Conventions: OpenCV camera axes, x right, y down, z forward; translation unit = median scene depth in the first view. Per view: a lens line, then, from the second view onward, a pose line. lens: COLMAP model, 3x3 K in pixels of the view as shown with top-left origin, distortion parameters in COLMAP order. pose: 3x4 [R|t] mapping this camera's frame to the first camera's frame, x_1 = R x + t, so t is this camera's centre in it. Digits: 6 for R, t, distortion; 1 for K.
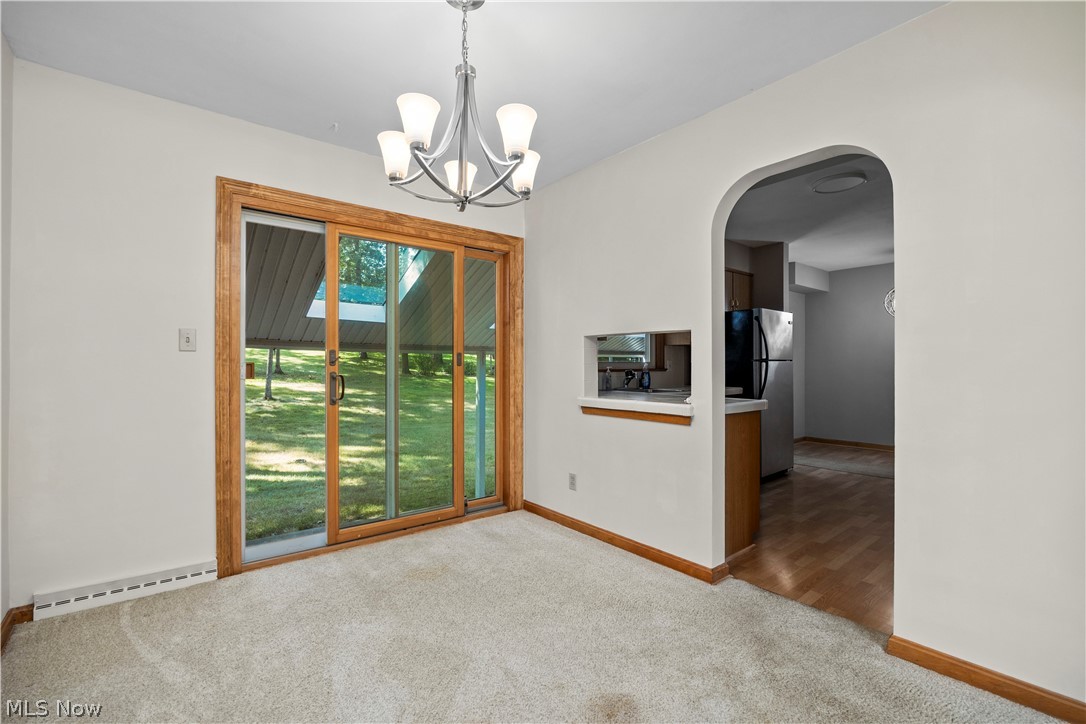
lens RADIAL K [[495.6, 0, 551.2], [0, 495.6, 366.9], [0, 0, 1]] dist [-0.013871, -0.000404]
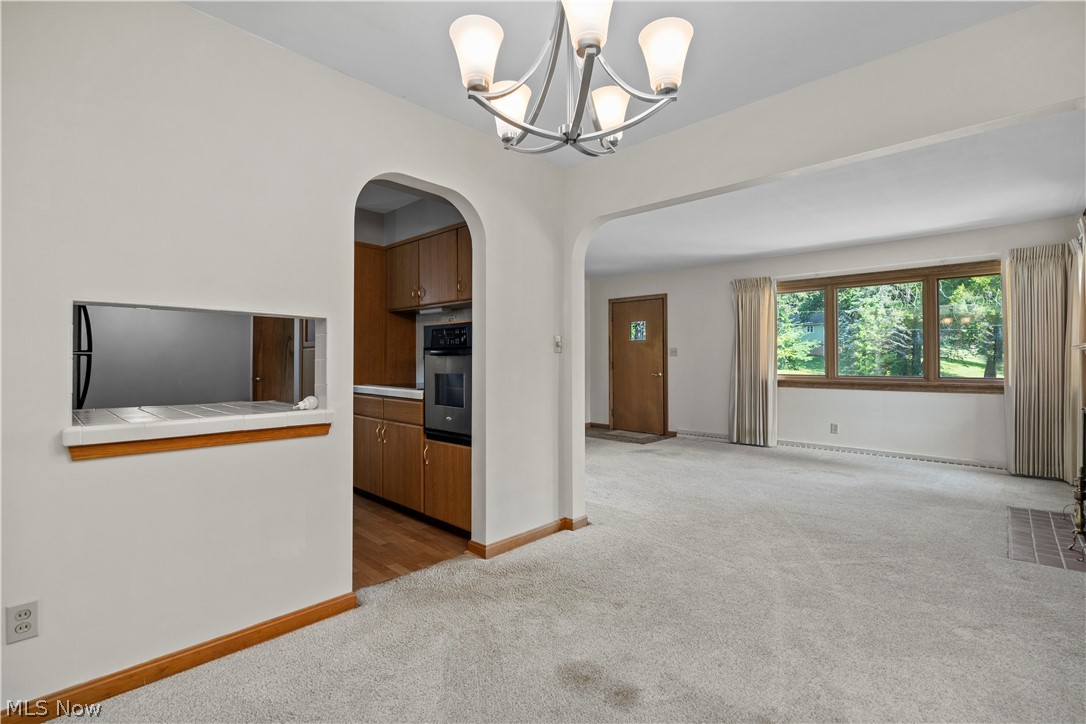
lens RADIAL K [[495.6, 0, 546.0], [0, 495.6, 354.8], [0, 0, 1]] dist [-0.013871, -0.000404]
pose [[-0.160818, 0.013775, 0.986888, -0.560833], [-0.001117, 0.999899, -0.014139, -0.002539], [-0.986984, -0.003376, -0.160786, 0.738637]]
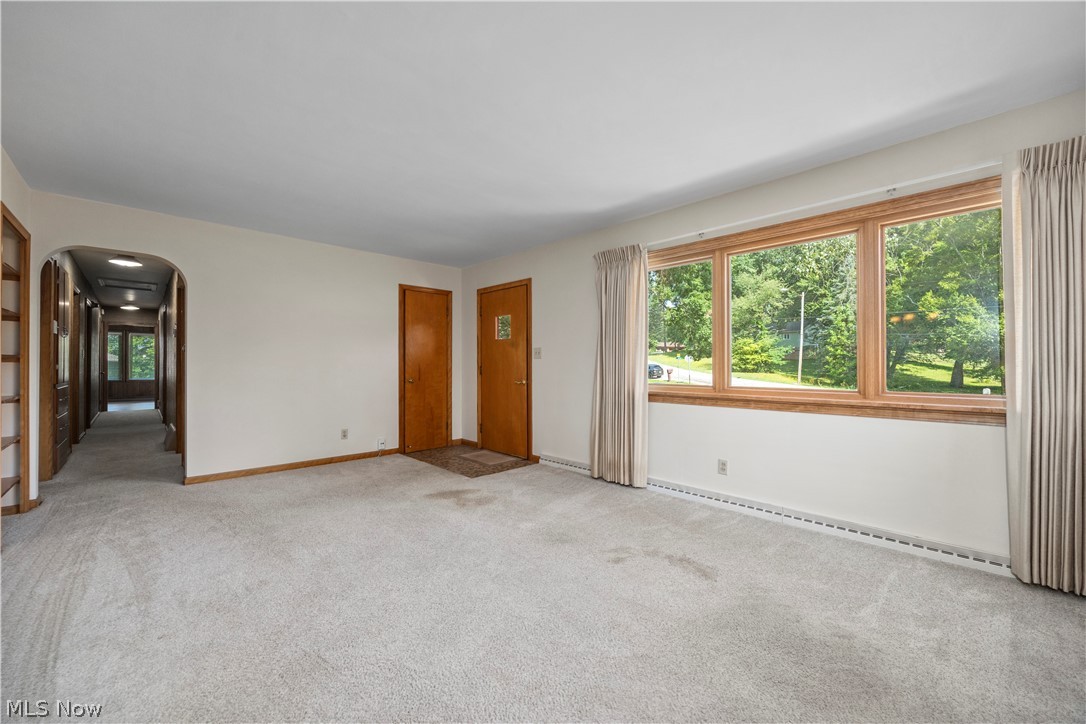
lens RADIAL K [[418.2, 0, 548.3], [0, 418.2, 363.0], [0, 0, 1]] dist [-0.004245, 0.000414]
pose [[-0.122726, 0.006060, 0.992422, -0.370570], [-0.000017, 0.999981, -0.006109, -0.002980], [-0.992441, -0.000766, -0.122724, 0.511883]]
